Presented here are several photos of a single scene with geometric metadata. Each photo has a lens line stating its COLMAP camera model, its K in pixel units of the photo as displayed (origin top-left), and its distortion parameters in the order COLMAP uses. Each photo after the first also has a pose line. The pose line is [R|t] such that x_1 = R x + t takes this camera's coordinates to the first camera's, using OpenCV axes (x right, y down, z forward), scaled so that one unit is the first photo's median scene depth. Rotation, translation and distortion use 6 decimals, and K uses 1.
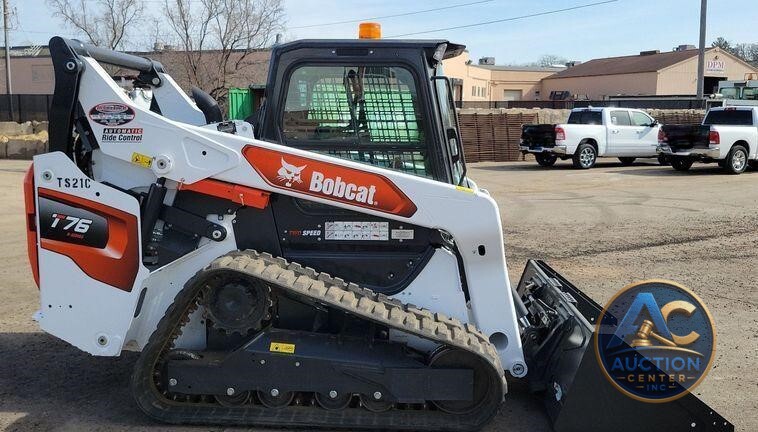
lens RADIAL K [[717.9, 0, 375.4], [0, 717.9, 220.2], [0, 0, 1]] dist [0.032583, 0.000000]
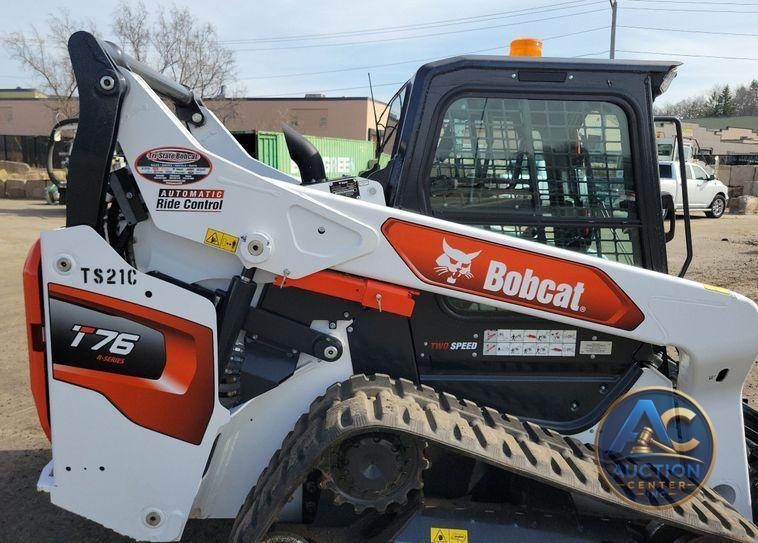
lens RADIAL K [[617.6, 0, 362.3], [0, 617.6, 276.2], [0, 0, 1]] dist [0.039638, -0.017061]
pose [[0.995574, 0.002657, 0.093947, -0.245648], [-0.006256, 0.999257, 0.038033, -0.071621], [-0.093776, -0.038452, 0.994851, 0.438864]]
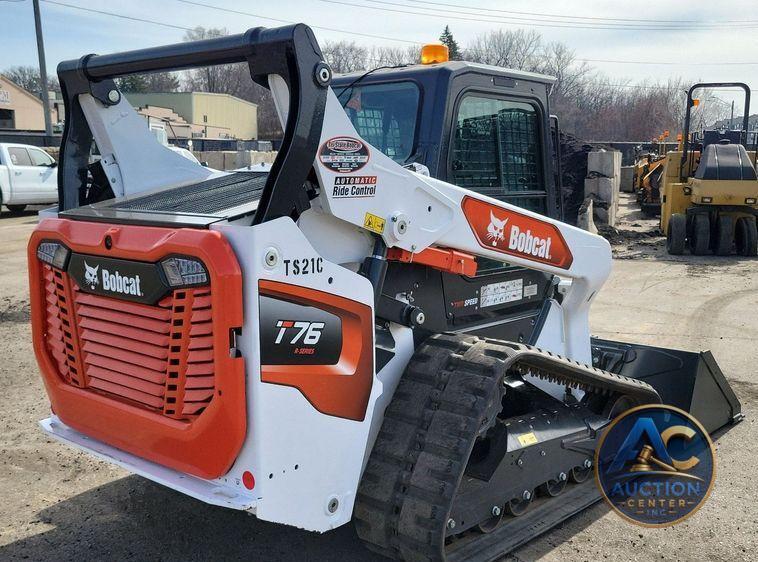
lens RADIAL K [[838.2, 0, 379.8], [0, 838.2, 307.7], [0, 0, 1]] dist [0.035342, 0.000000]
pose [[0.630535, -0.130546, 0.765104, -0.907129], [0.102243, 0.991134, 0.084852, -0.069167], [-0.769397, 0.024724, 0.638292, 0.481795]]
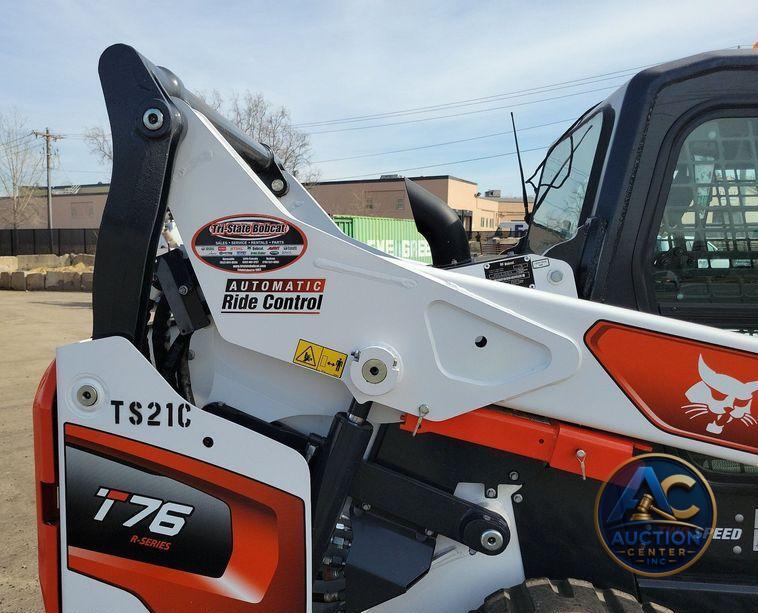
lens RADIAL K [[666.6, 0, 328.3], [0, 666.6, 315.9], [0, 0, 1]] dist [0.052087, -0.036394]
pose [[0.997215, 0.001424, -0.074563, -0.284089], [-0.004470, 0.999161, -0.040708, -0.089340], [0.074442, 0.040928, 0.996385, 0.616968]]
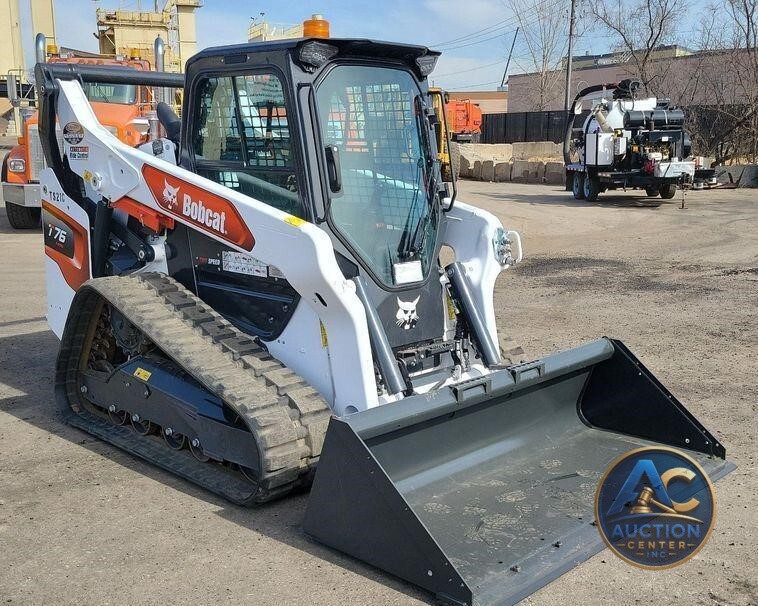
lens RADIAL K [[876.1, 0, 378.3], [0, 876.1, 316.4], [0, 0, 1]] dist [0.044278, 0.000000]
pose [[0.751470, 0.125181, -0.647783, 0.828010], [-0.084930, 0.992021, 0.093178, -0.036498], [0.654278, -0.015004, 0.756105, 0.291671]]
